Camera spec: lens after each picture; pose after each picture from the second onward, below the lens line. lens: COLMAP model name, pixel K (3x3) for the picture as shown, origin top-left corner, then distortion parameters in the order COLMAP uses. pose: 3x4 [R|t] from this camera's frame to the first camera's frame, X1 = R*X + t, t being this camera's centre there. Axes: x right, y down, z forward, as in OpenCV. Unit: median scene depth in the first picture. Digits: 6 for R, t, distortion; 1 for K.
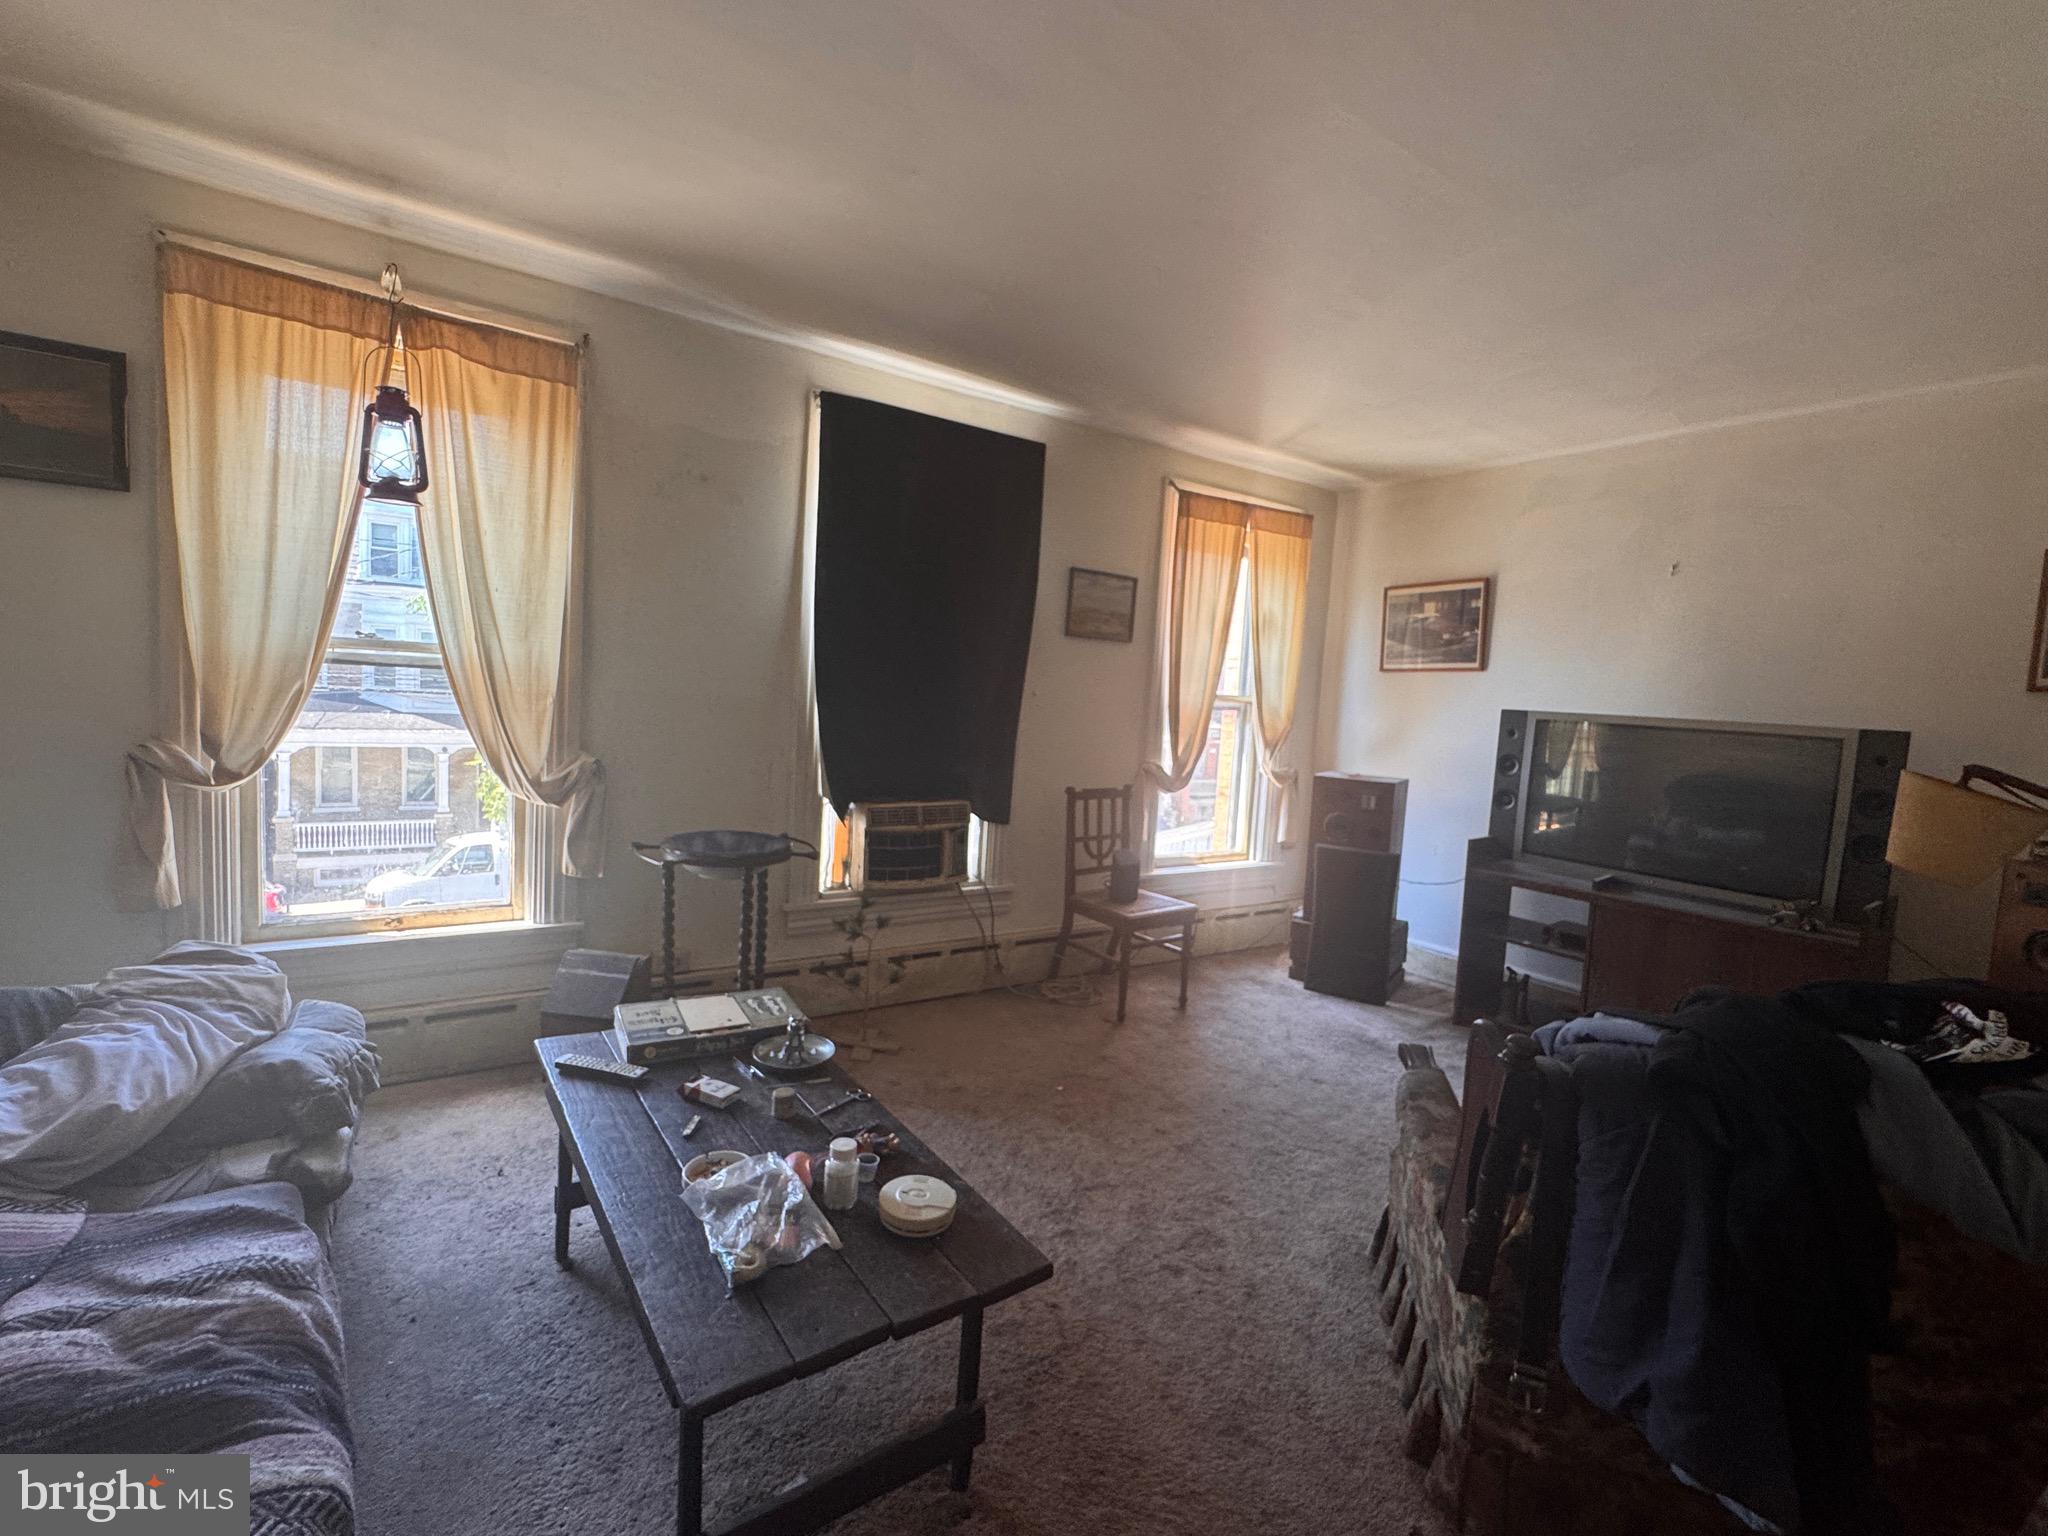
lens RADIAL K [[890.9, 0, 1021.4], [0, 890.9, 760.9], [0, 0, 1]] dist [-0.002493, 0.000234]
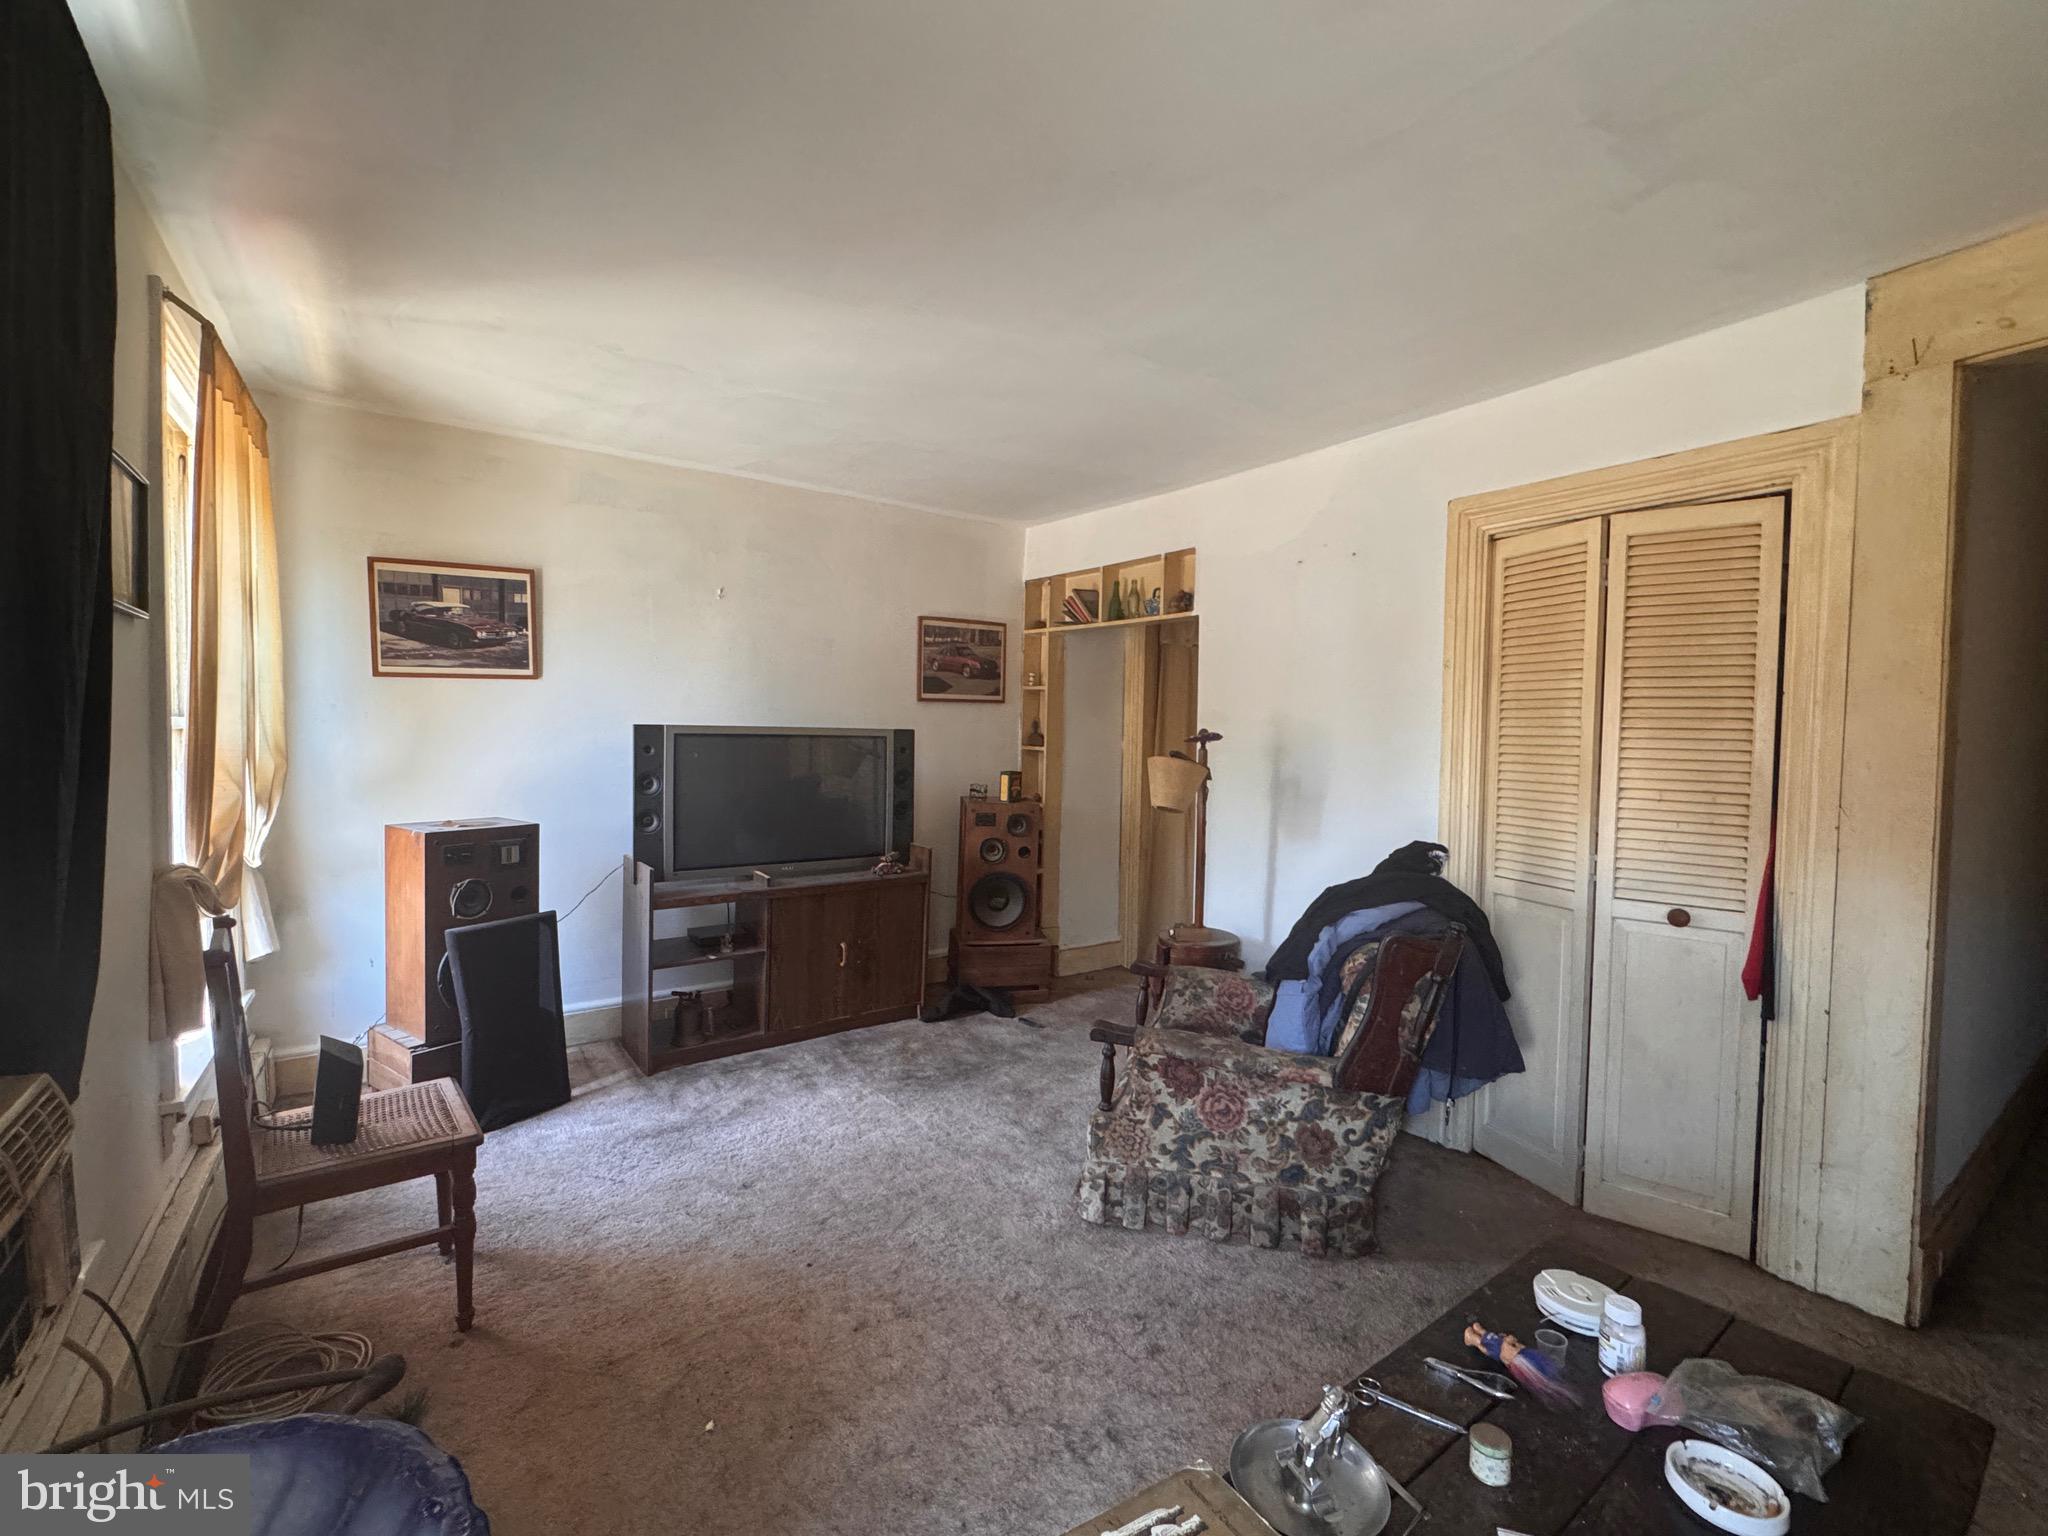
lens RADIAL K [[890.9, 0, 1019.7], [0, 890.9, 764.4], [0, 0, 1]] dist [-0.002493, 0.000234]
pose [[-0.018621, -0.097630, 0.995049, -0.351378], [0.065416, 0.992970, 0.098651, -0.073621], [-0.997684, 0.066929, -0.012104, 0.553476]]
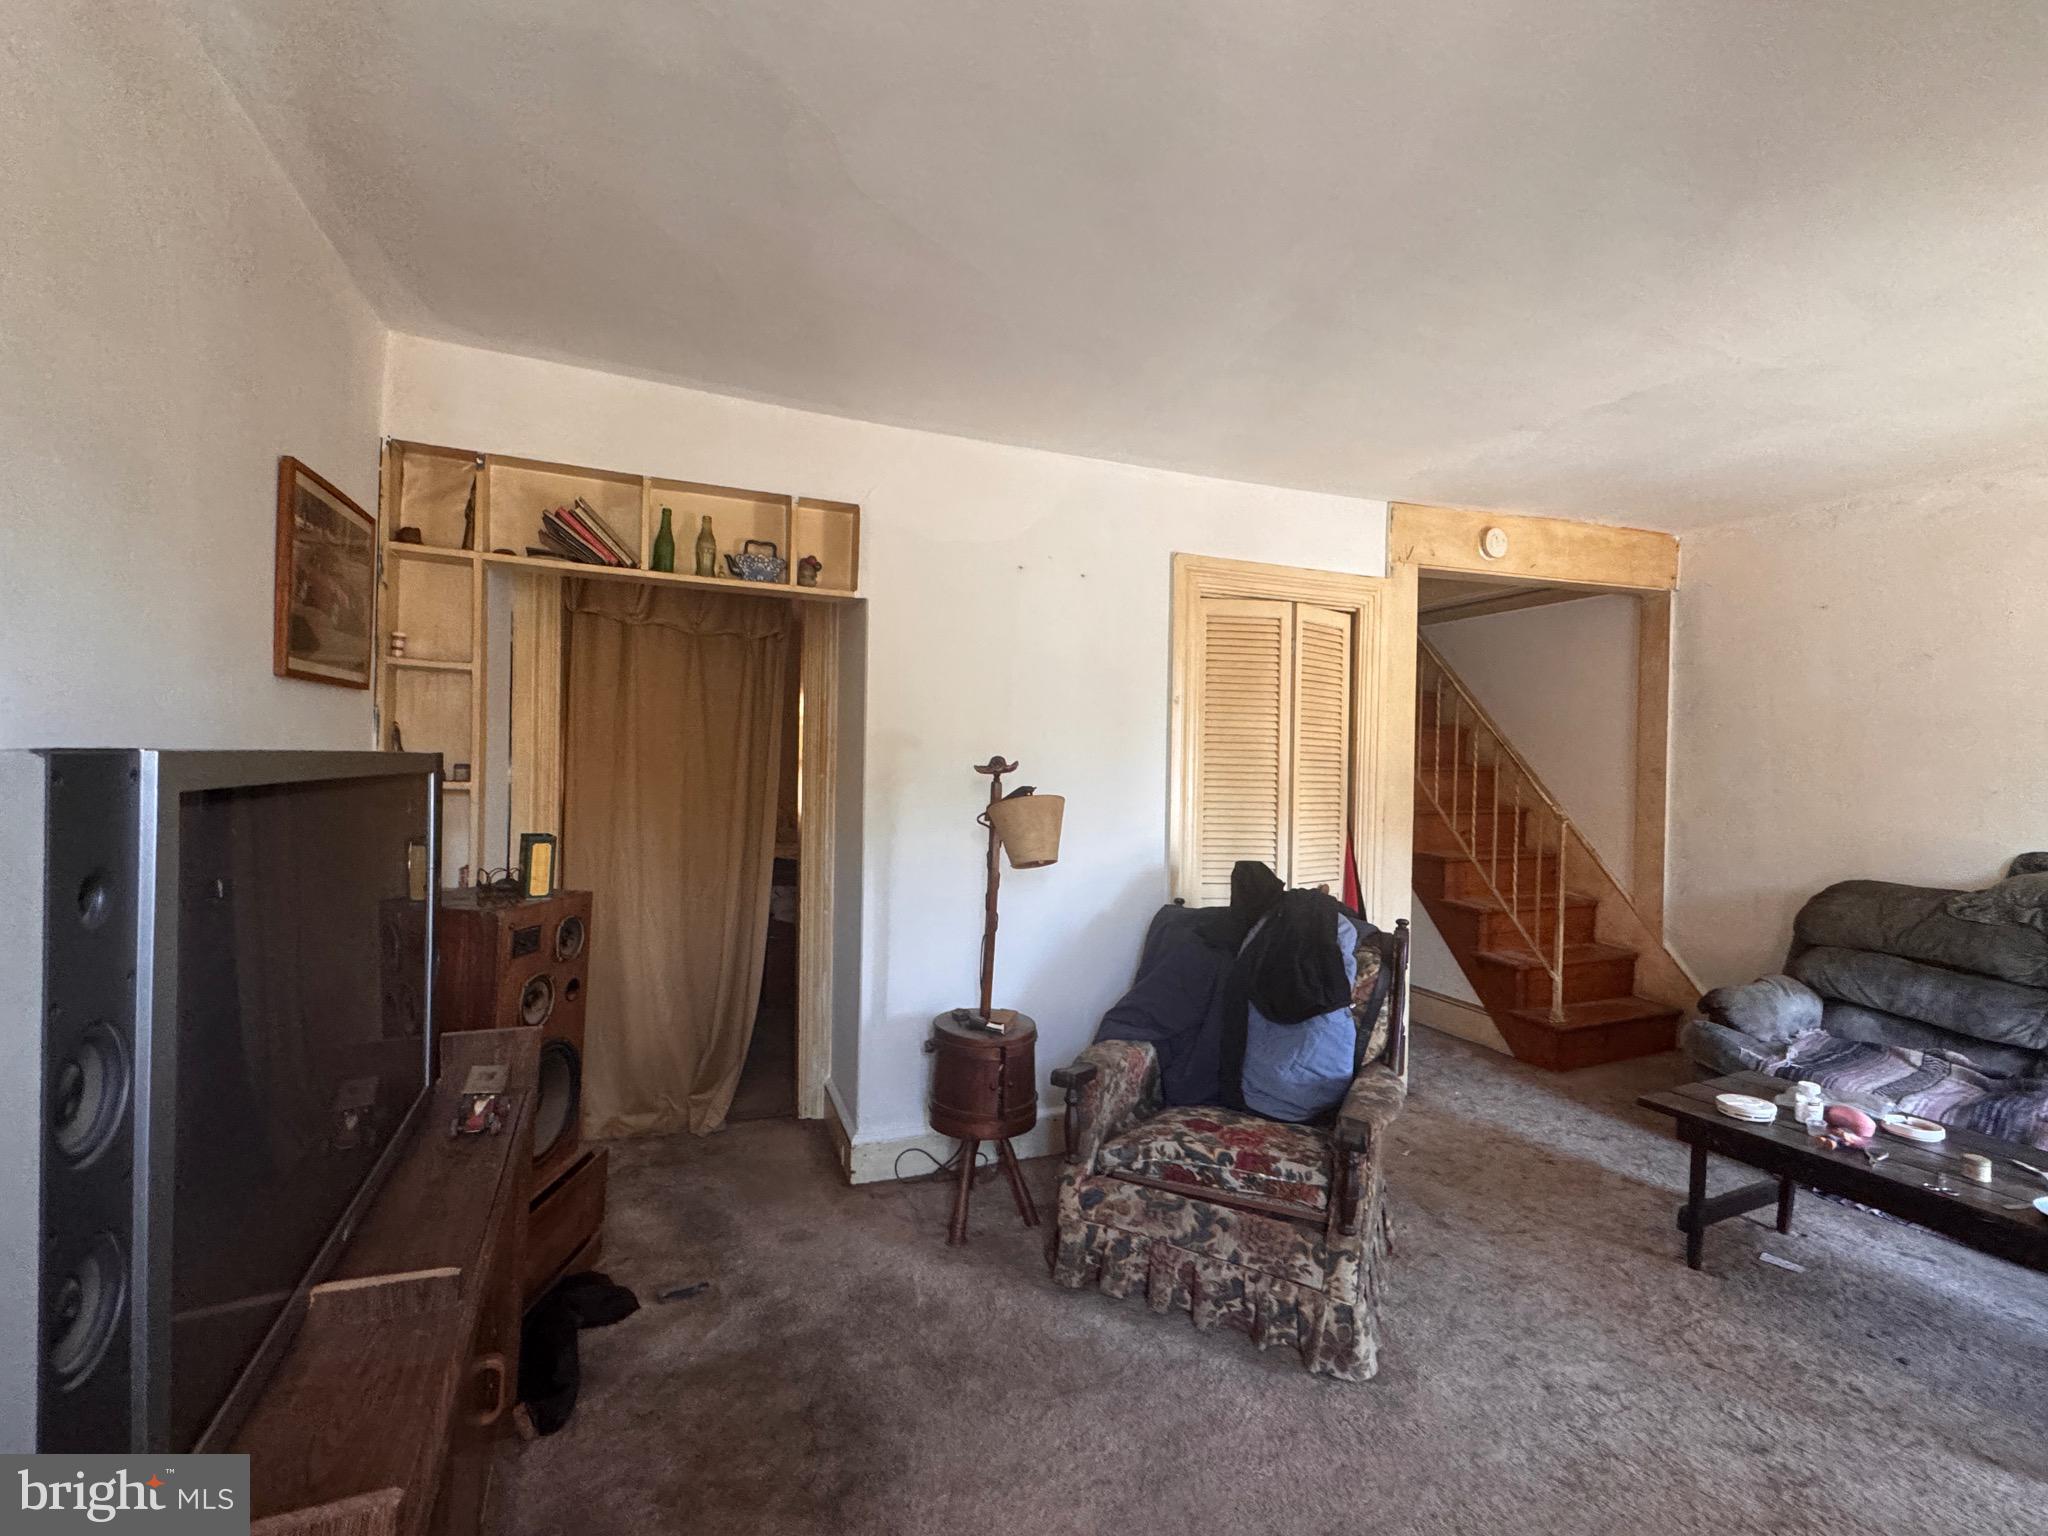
lens RADIAL K [[890.9, 0, 1020.9], [0, 890.9, 765.8], [0, 0, 1]] dist [-0.002493, 0.000234]
pose [[-0.974296, -0.081794, 0.209900, 0.314269], [-0.061586, 0.992971, 0.101075, -0.073985], [-0.216691, 0.085550, -0.972485, 0.997615]]
